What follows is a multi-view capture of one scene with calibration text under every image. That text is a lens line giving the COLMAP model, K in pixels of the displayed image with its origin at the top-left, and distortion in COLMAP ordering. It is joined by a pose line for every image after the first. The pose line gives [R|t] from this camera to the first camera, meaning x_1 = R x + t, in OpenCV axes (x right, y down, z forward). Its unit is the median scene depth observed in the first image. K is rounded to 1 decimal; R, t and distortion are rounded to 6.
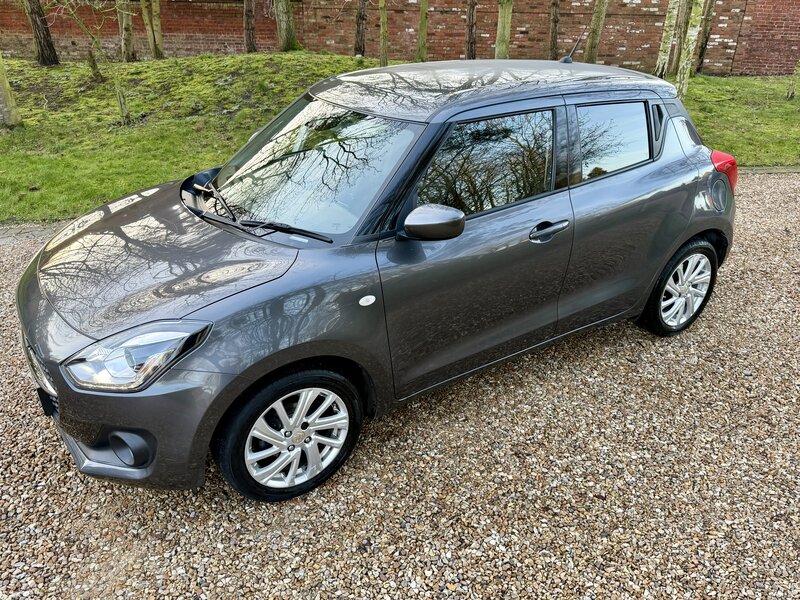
lens RADIAL K [[661.6, 0, 400.0], [0, 661.6, 300.0], [0, 0, 1]] dist [0.017495, -0.025151]
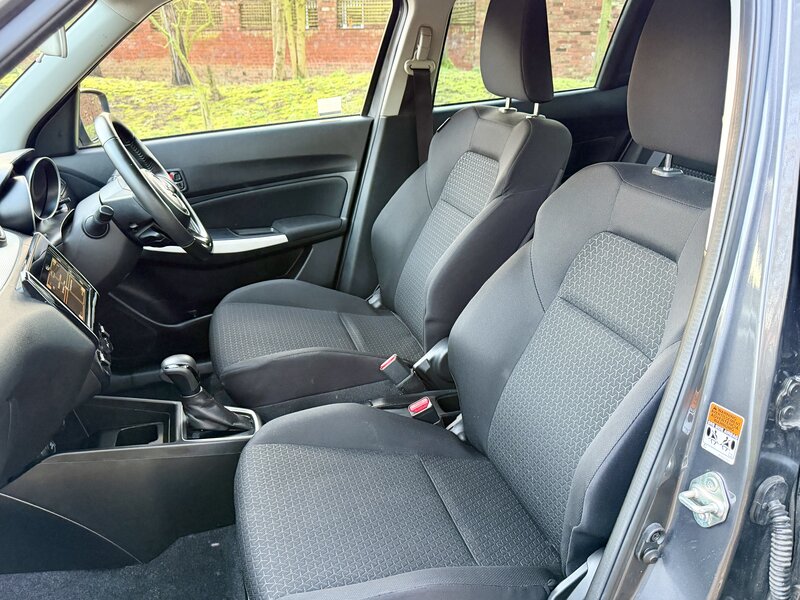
lens RADIAL K [[661.6, 0, 400.0], [0, 661.6, 300.0], [0, 0, 1]] dist [0.017495, -0.025151]
pose [[0.958578, 0.084537, -0.271995, 0.198346], [-0.101678, 0.993584, -0.049529, -0.164863], [0.266063, 0.075133, 0.961023, 0.888552]]
